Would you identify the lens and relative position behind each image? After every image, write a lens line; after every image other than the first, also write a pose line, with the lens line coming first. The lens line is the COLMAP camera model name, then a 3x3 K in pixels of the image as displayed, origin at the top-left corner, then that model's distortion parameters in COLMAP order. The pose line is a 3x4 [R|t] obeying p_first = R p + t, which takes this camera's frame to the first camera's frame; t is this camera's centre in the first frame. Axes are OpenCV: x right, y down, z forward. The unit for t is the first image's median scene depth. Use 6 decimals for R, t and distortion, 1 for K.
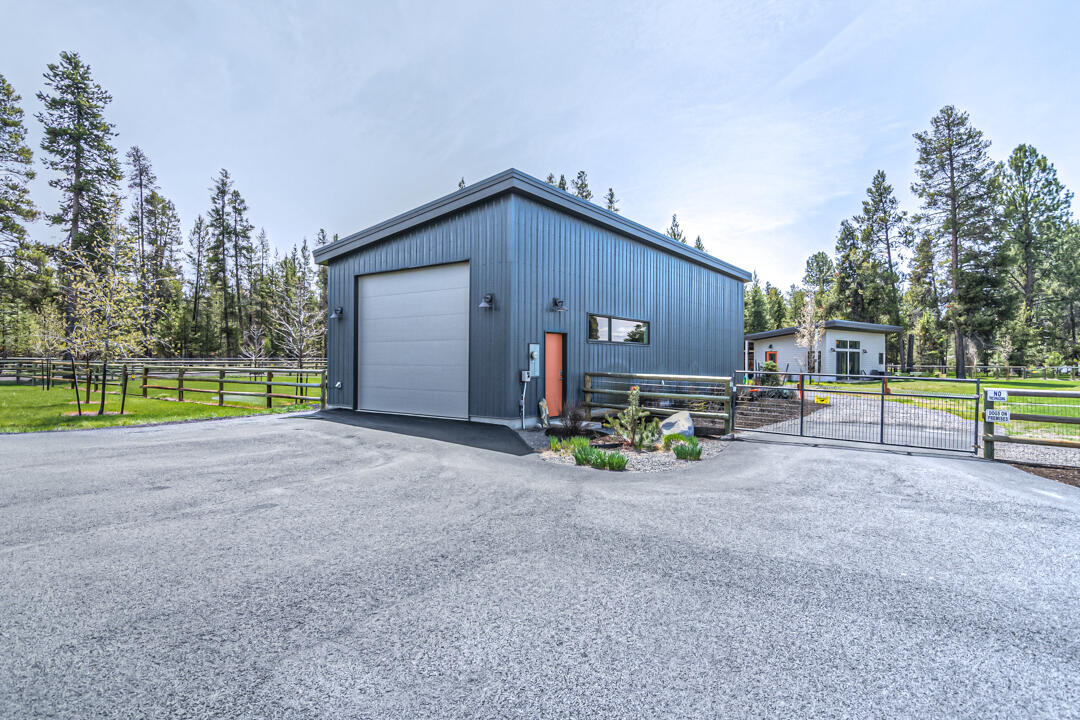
lens RADIAL K [[563.8, 0, 540.0], [0, 563.8, 360.0], [0, 0, 1]] dist [-0.003450, -0.000133]
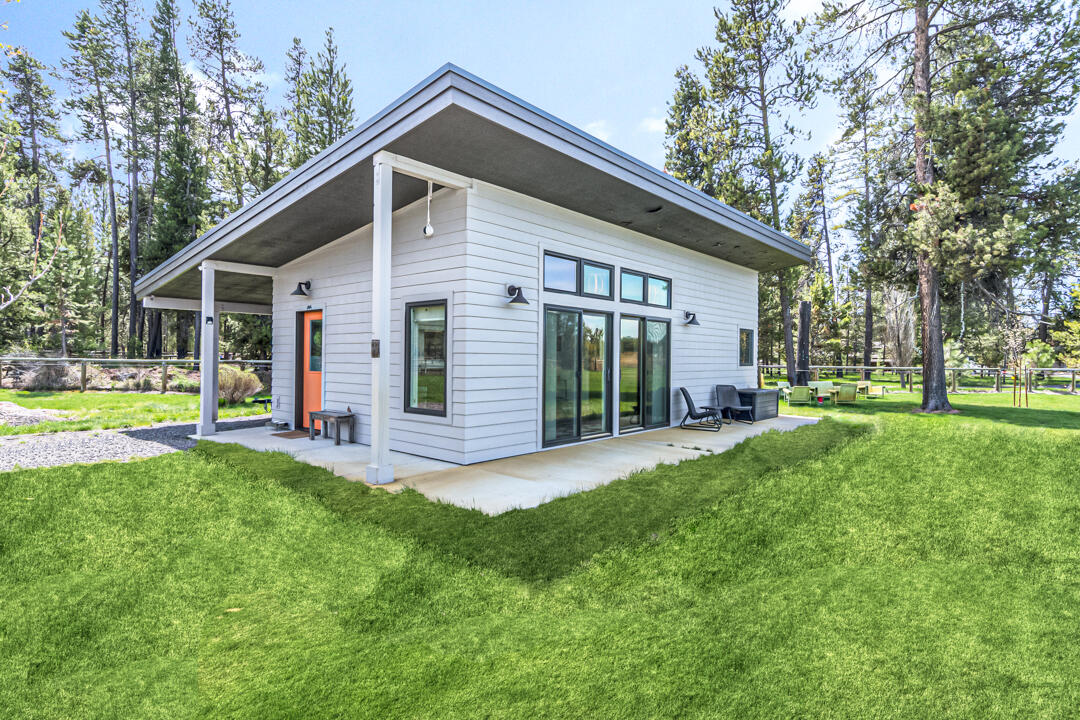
lens RADIAL K [[563.8, 0, 540.0], [0, 563.8, 360.0], [0, 0, 1]] dist [-0.003450, -0.000133]
pose [[0.982340, 0.003635, 0.187068, 0.357617], [-0.004959, 0.999966, 0.006608, 0.002082], [-0.187037, -0.007419, 0.982325, 0.587681]]
